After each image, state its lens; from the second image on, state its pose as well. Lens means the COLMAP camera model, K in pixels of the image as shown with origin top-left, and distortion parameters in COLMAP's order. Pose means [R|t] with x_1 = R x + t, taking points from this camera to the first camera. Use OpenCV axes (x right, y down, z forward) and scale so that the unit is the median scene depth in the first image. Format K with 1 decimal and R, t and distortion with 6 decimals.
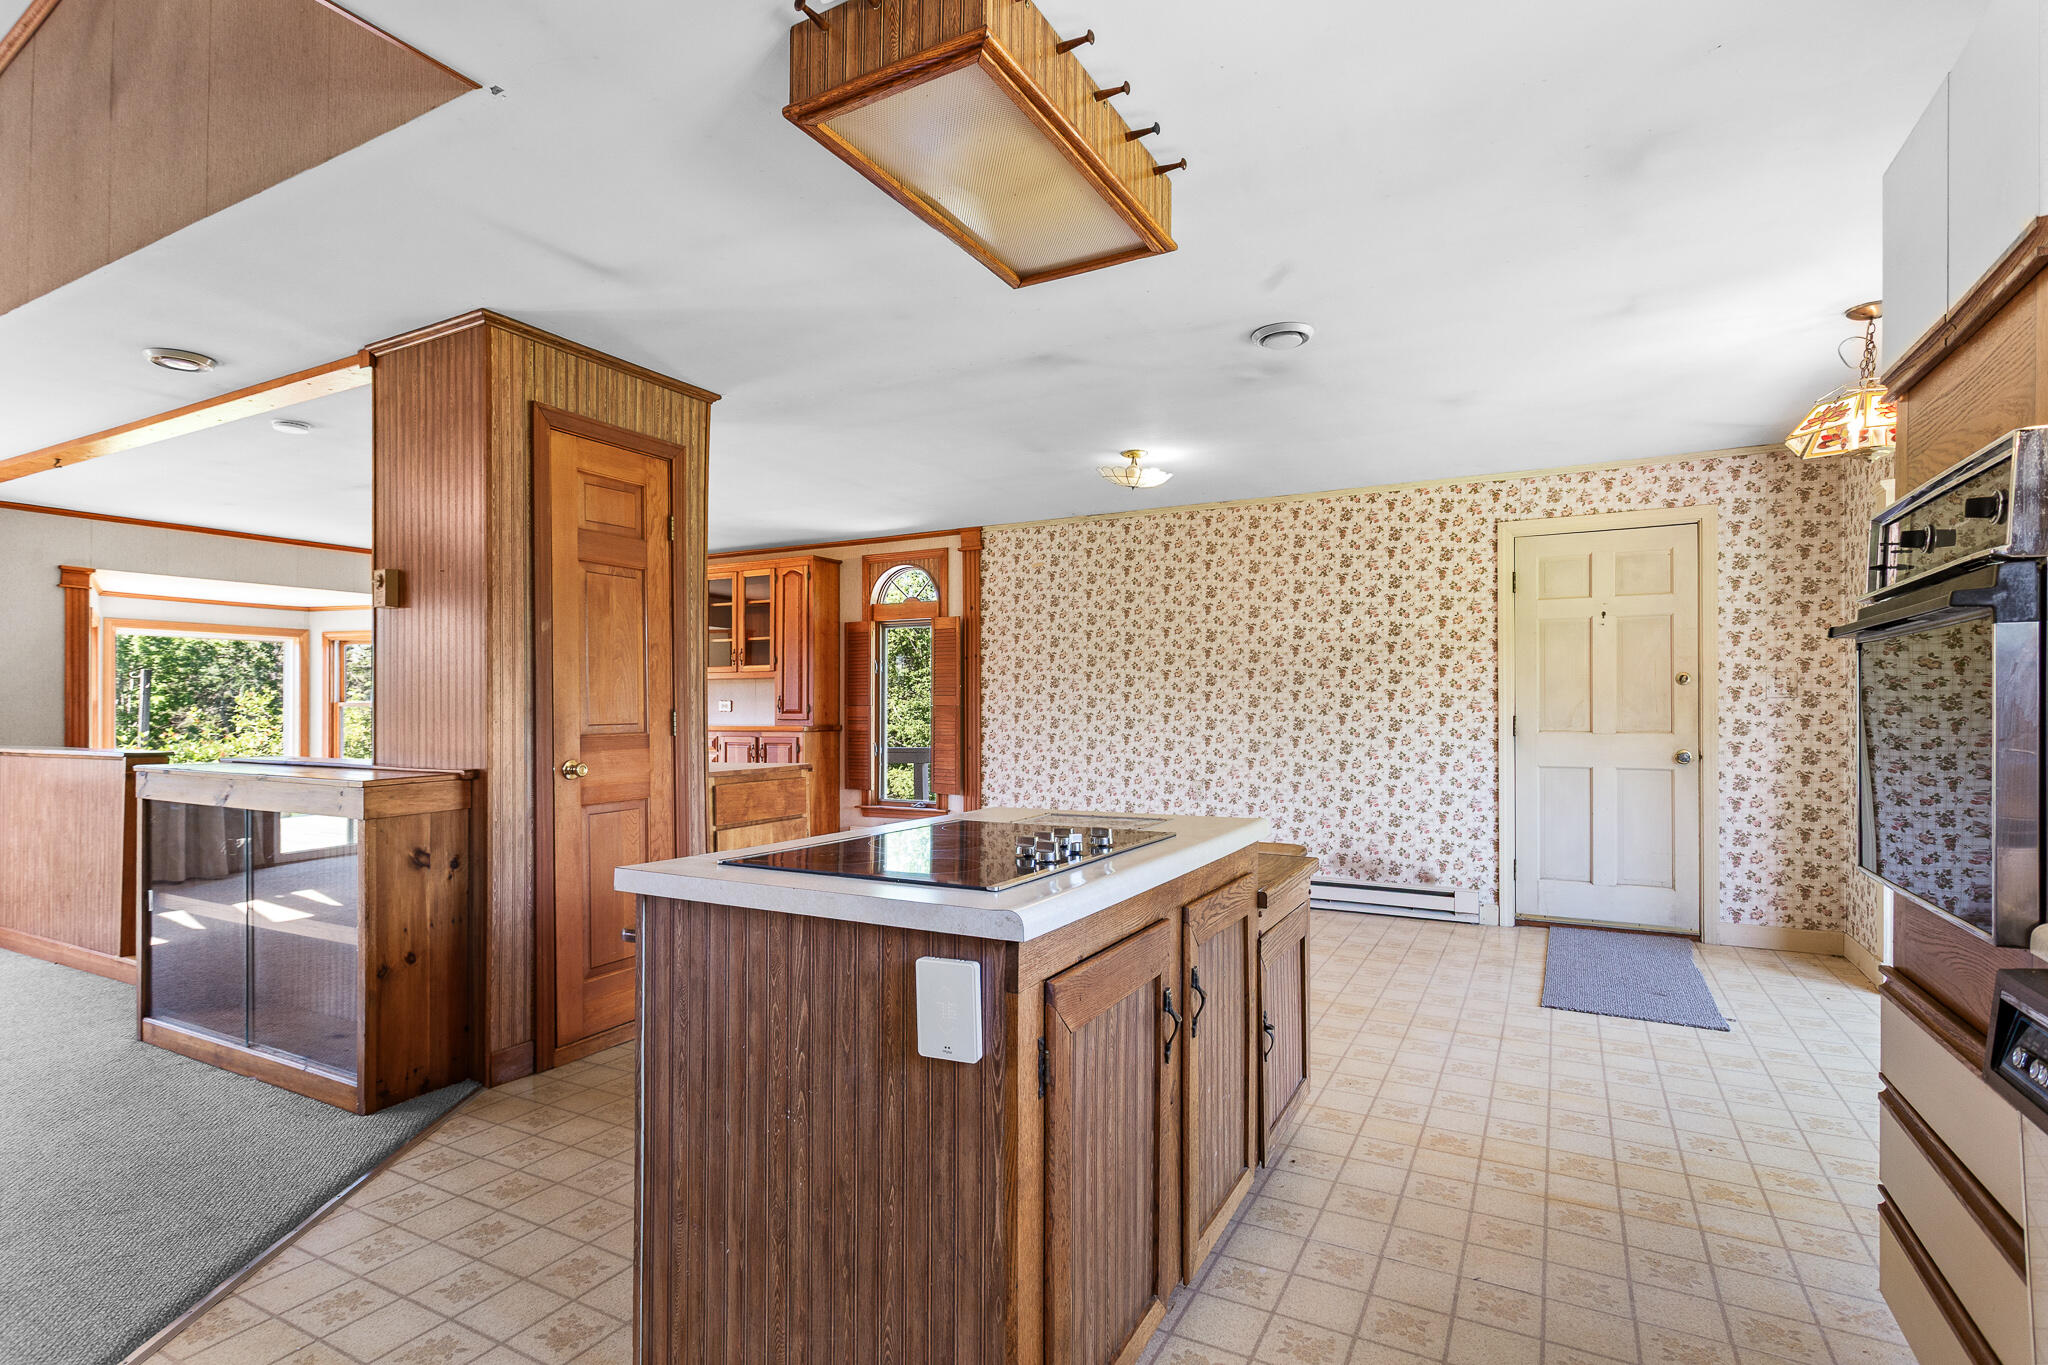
lens RADIAL K [[993.8, 0, 1027.0], [0, 993.8, 697.0], [0, 0, 1]] dist [-0.003814, 0.001988]
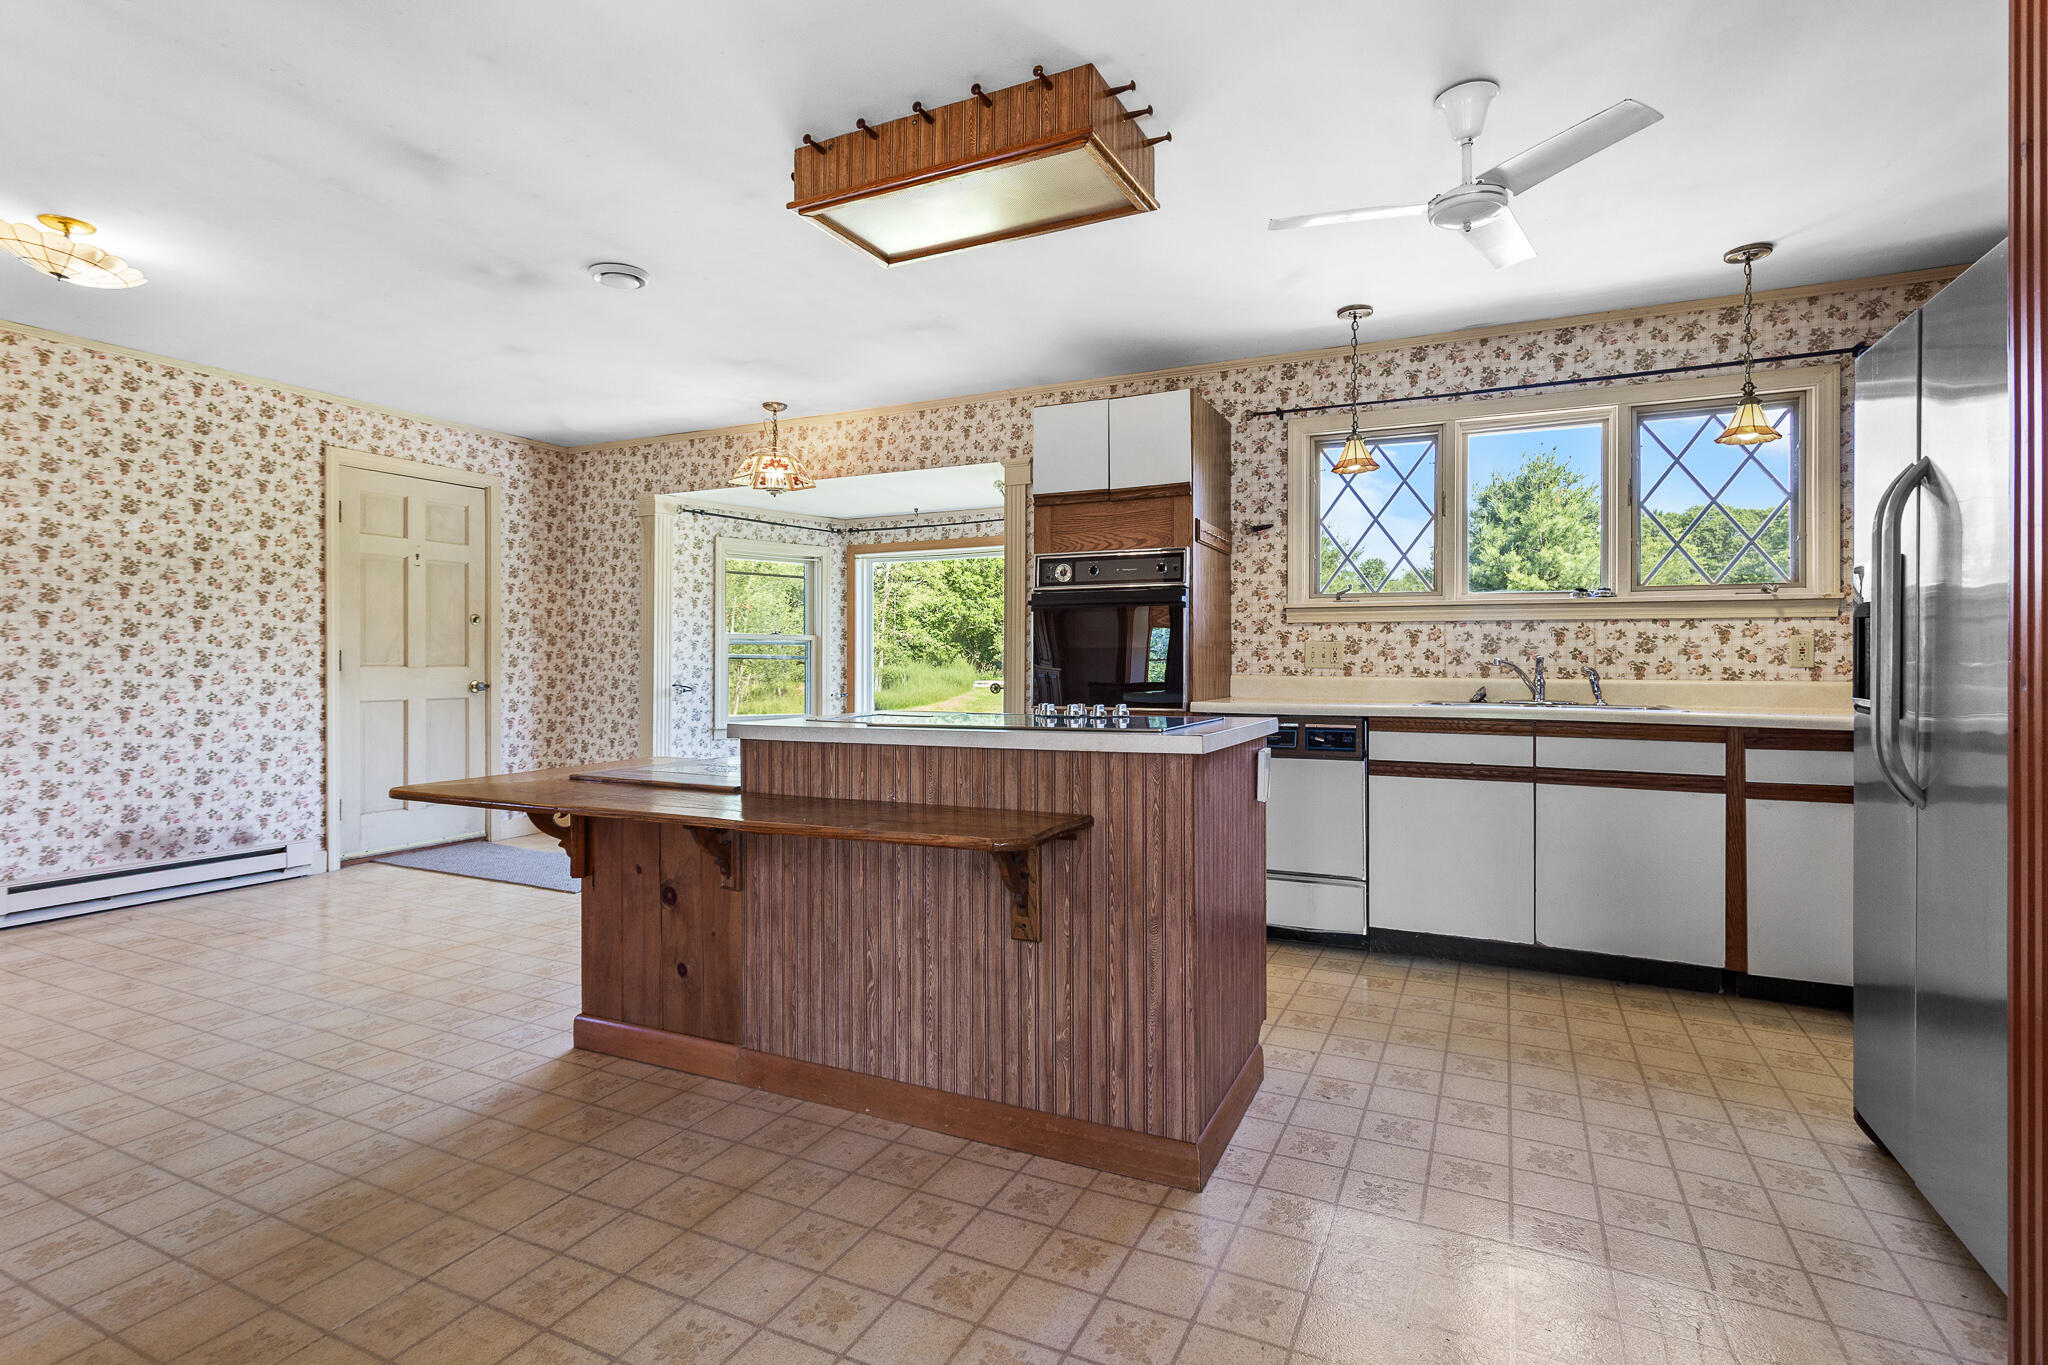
lens RADIAL K [[993.8, 0, 1009.6], [0, 993.8, 656.9], [0, 0, 1]] dist [-0.003814, 0.001988]
pose [[-0.032782, 0.006492, 0.999441, -0.480582], [-0.011514, 0.999910, -0.006873, 0.024024], [-0.999396, -0.011733, -0.032704, 0.373997]]
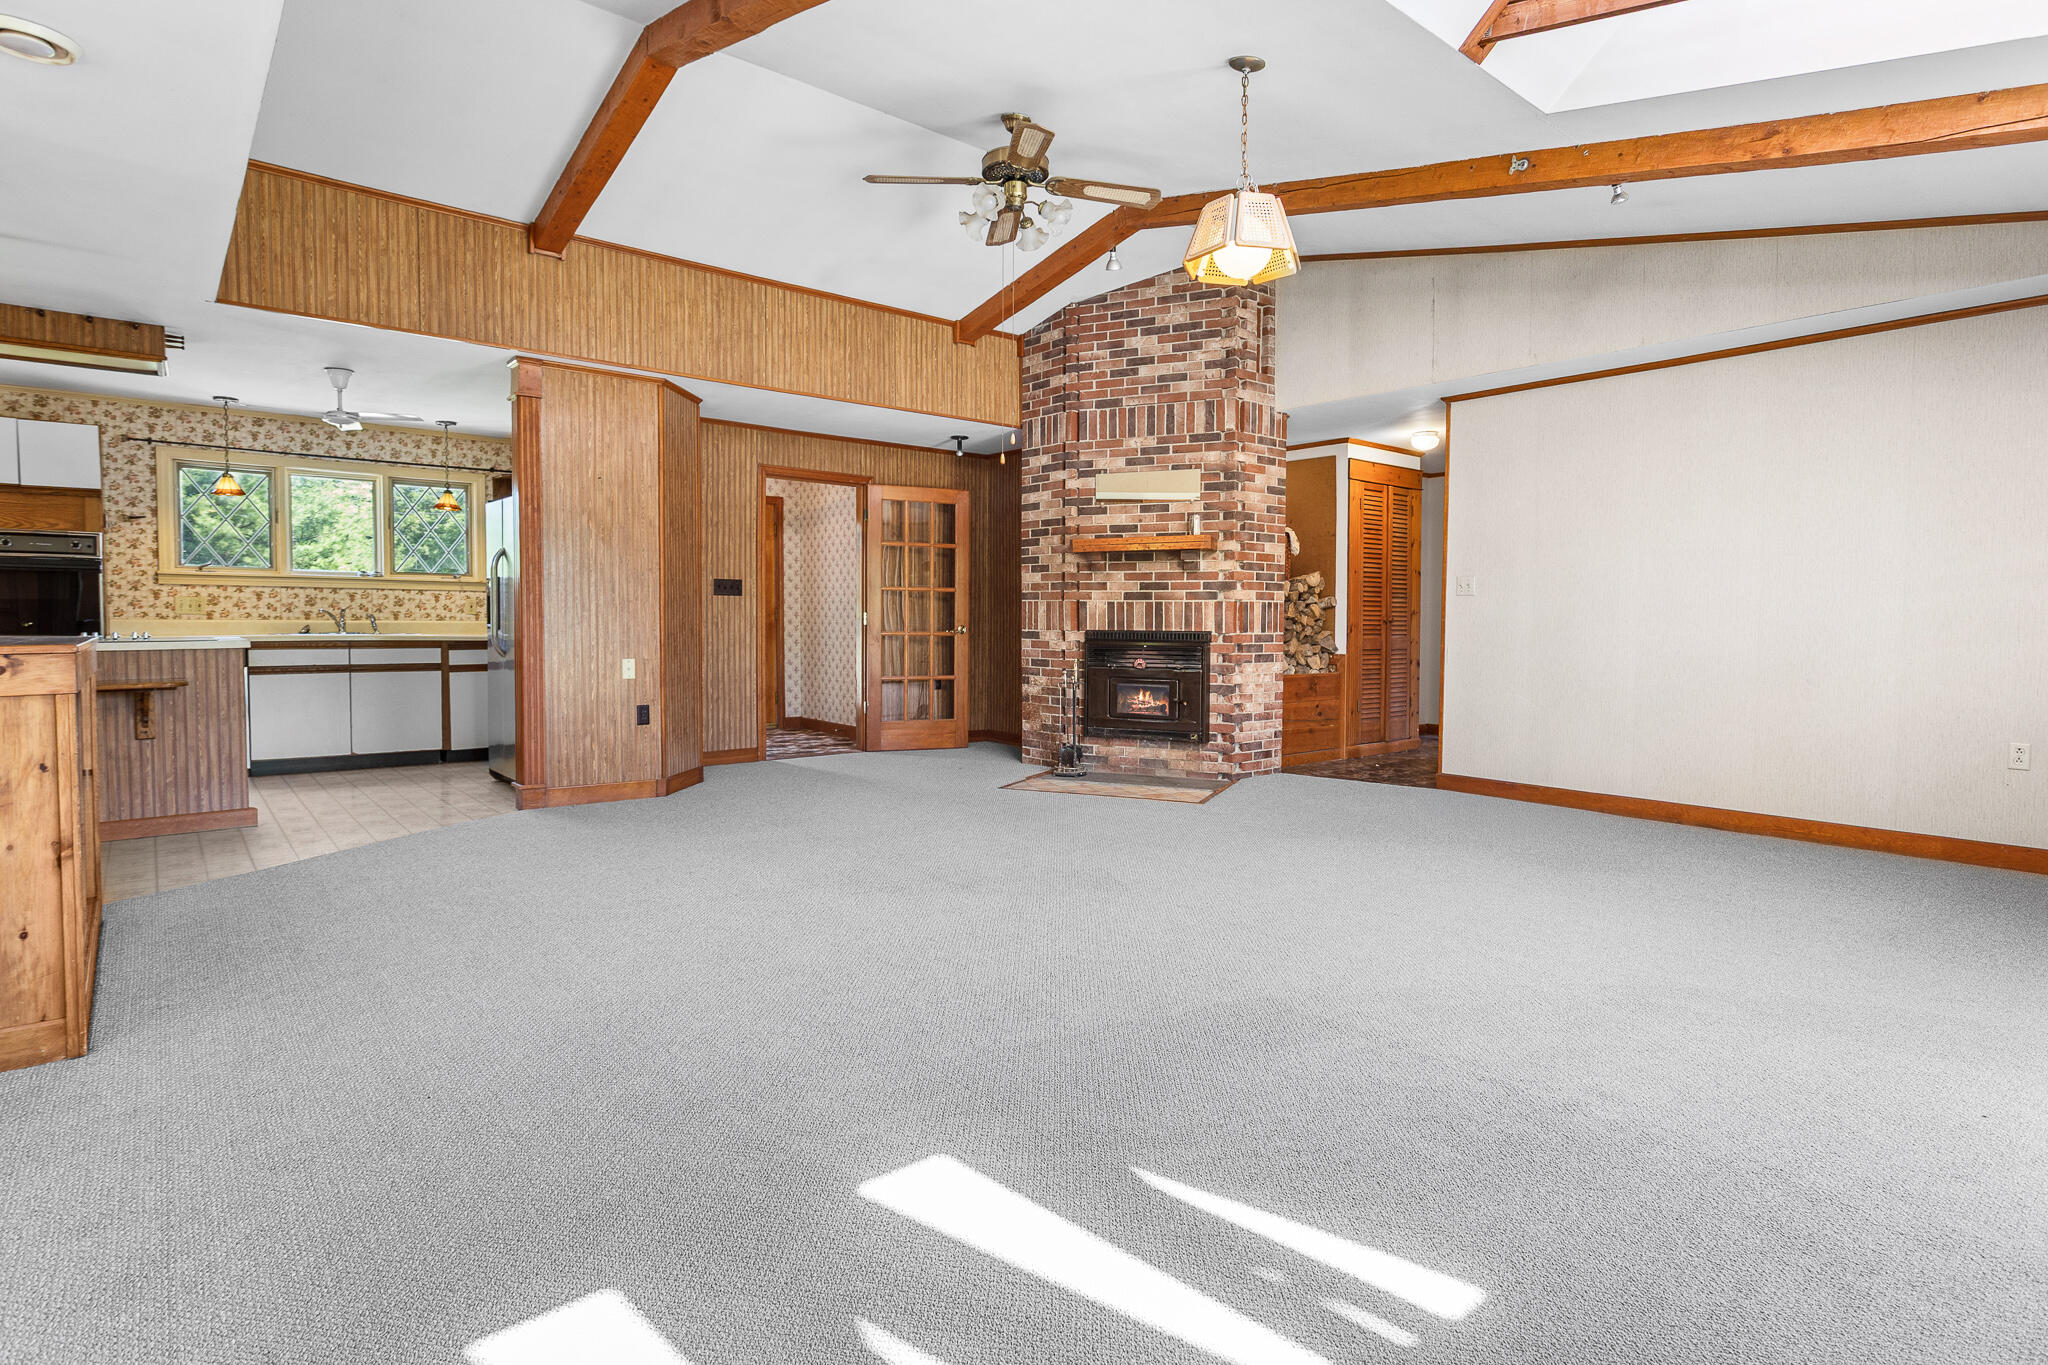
lens RADIAL K [[1061.7, 0, 1024.7], [0, 1061.7, 655.9], [0, 0, 1]] dist [0.022589, -0.000423]
pose [[-0.924541, -0.015986, 0.380748, -1.132136], [-0.006185, 0.999618, 0.026949, 0.033600], [-0.381034, 0.022561, -0.924286, 0.920287]]
